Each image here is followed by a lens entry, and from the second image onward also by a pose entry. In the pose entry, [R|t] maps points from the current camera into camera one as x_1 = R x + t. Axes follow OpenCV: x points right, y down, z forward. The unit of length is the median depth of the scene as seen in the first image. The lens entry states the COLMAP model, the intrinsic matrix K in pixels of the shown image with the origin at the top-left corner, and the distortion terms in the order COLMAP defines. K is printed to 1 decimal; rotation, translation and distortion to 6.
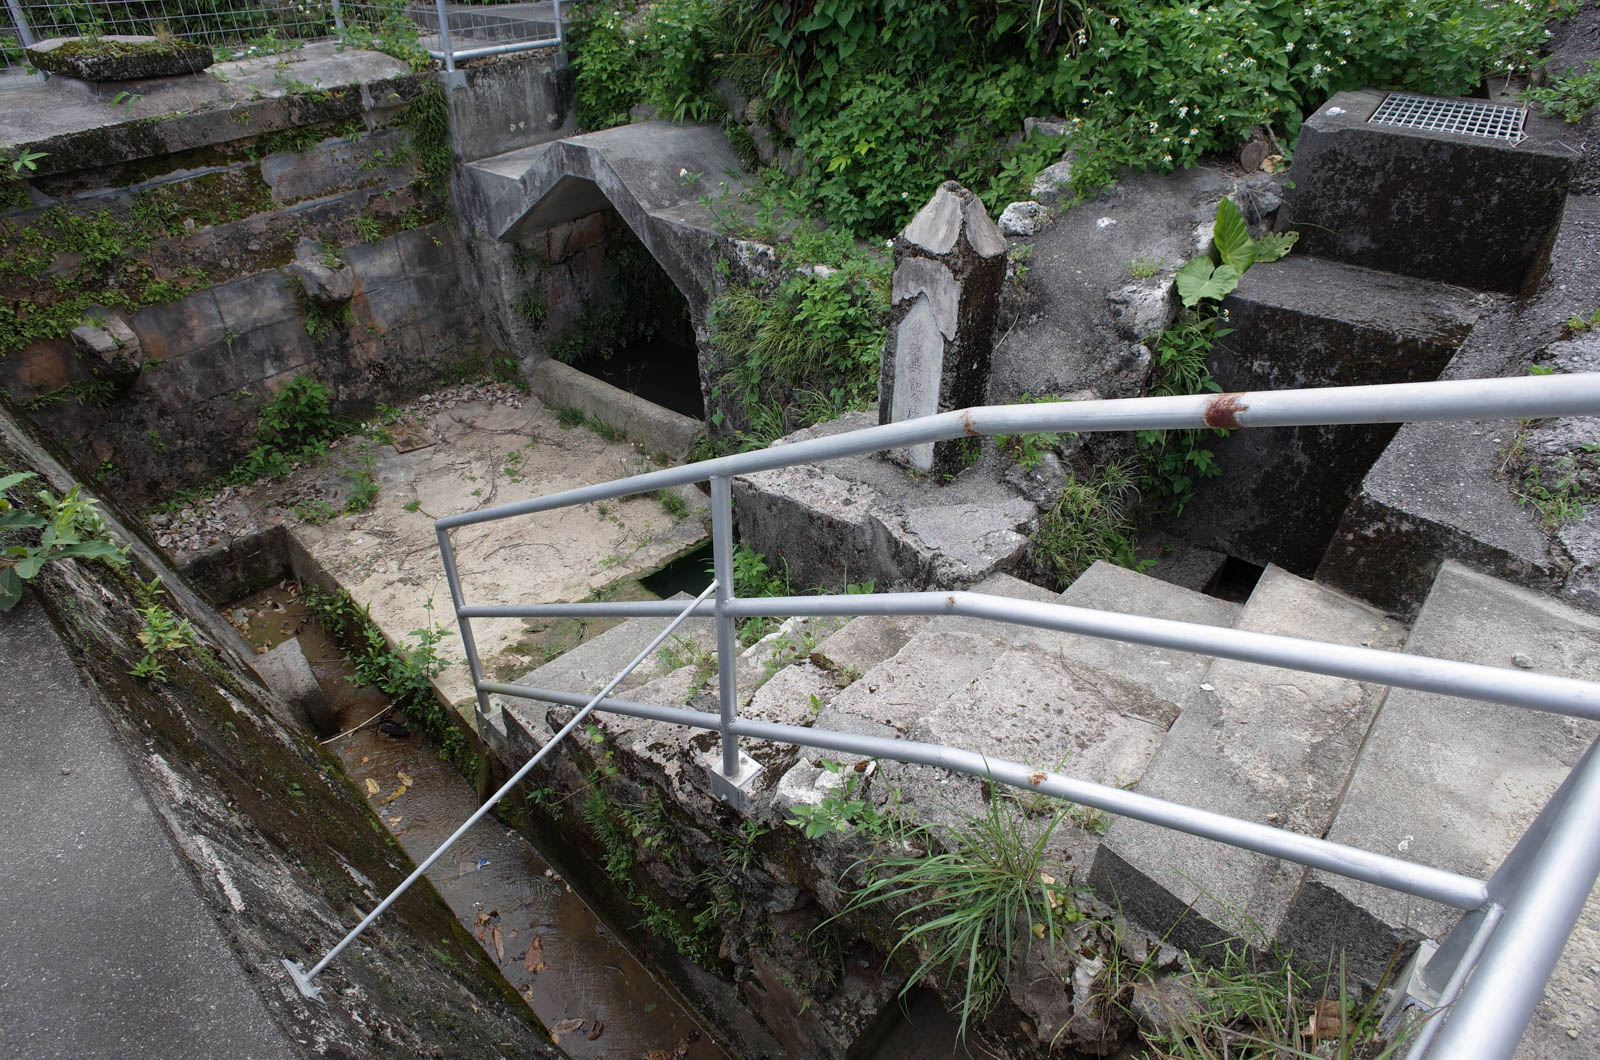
lens RADIAL K [[947.1, 0, 791.1], [0, 947.1, 527.4], [0, 0, 1]] dist [-0.088466, 0.055375]
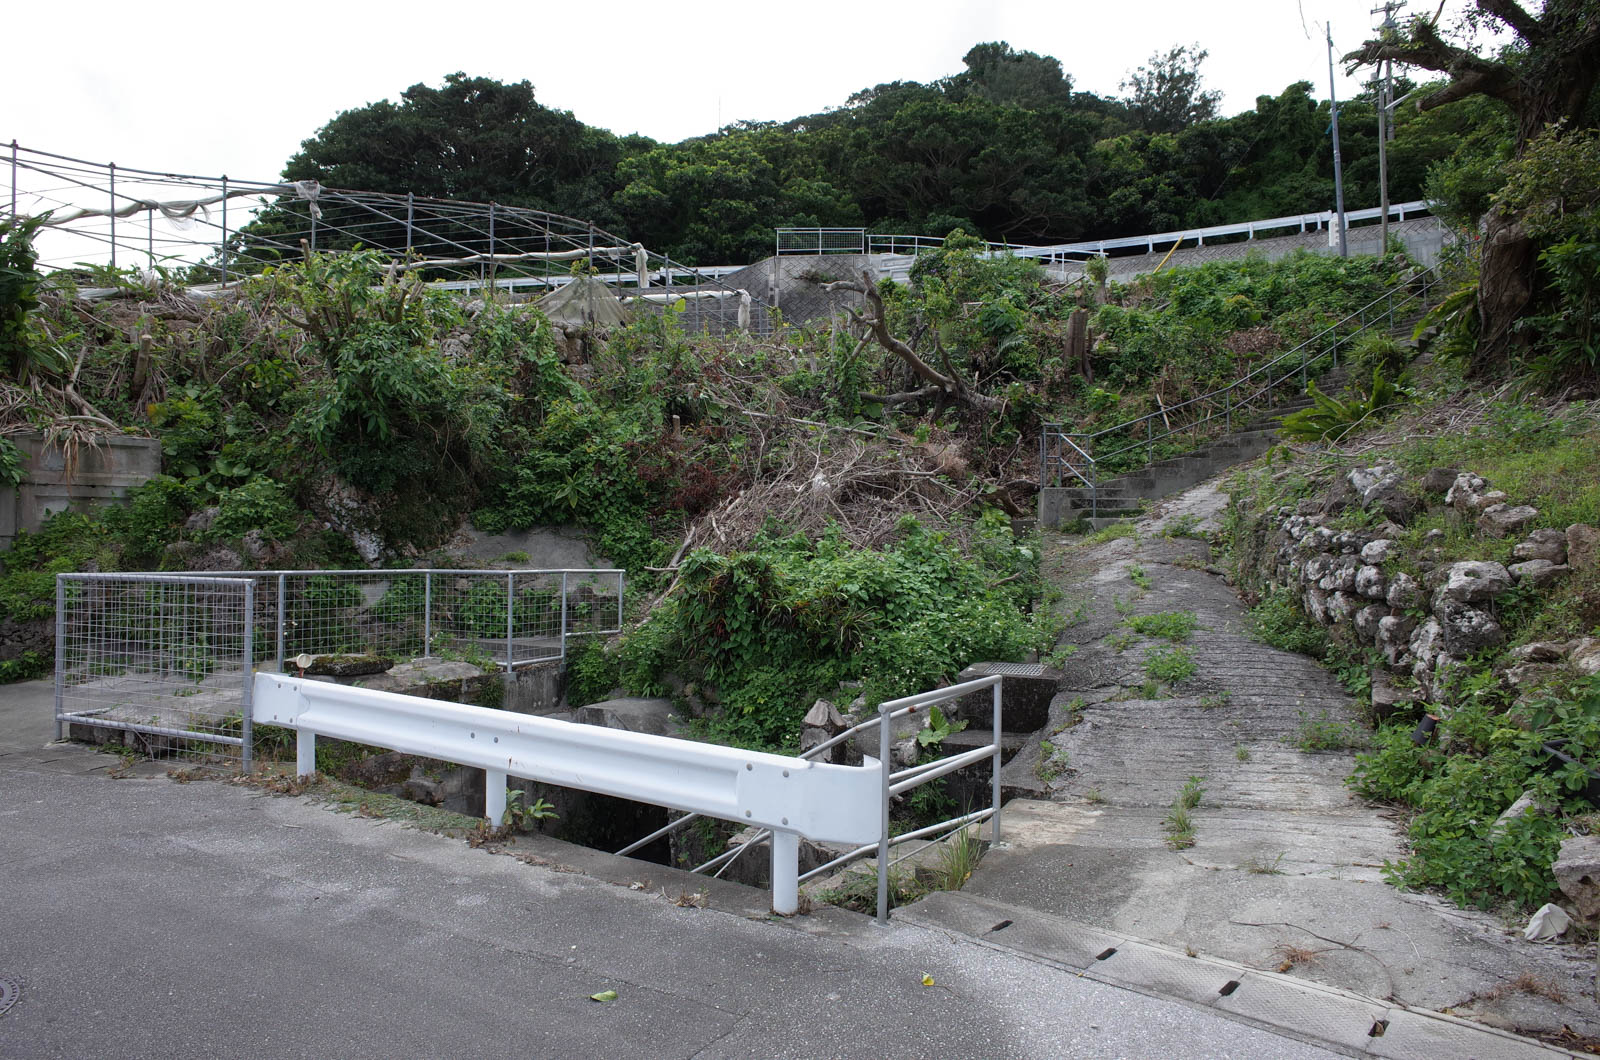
lens RADIAL K [[947.1, 0, 791.1], [0, 947.1, 527.4], [0, 0, 1]] dist [-0.088466, 0.055375]
pose [[0.975609, 0.005553, 0.219443, -0.305103], [0.124593, 0.809042, -0.574393, 0.460158], [-0.180729, 0.587725, 0.788617, -0.817856]]
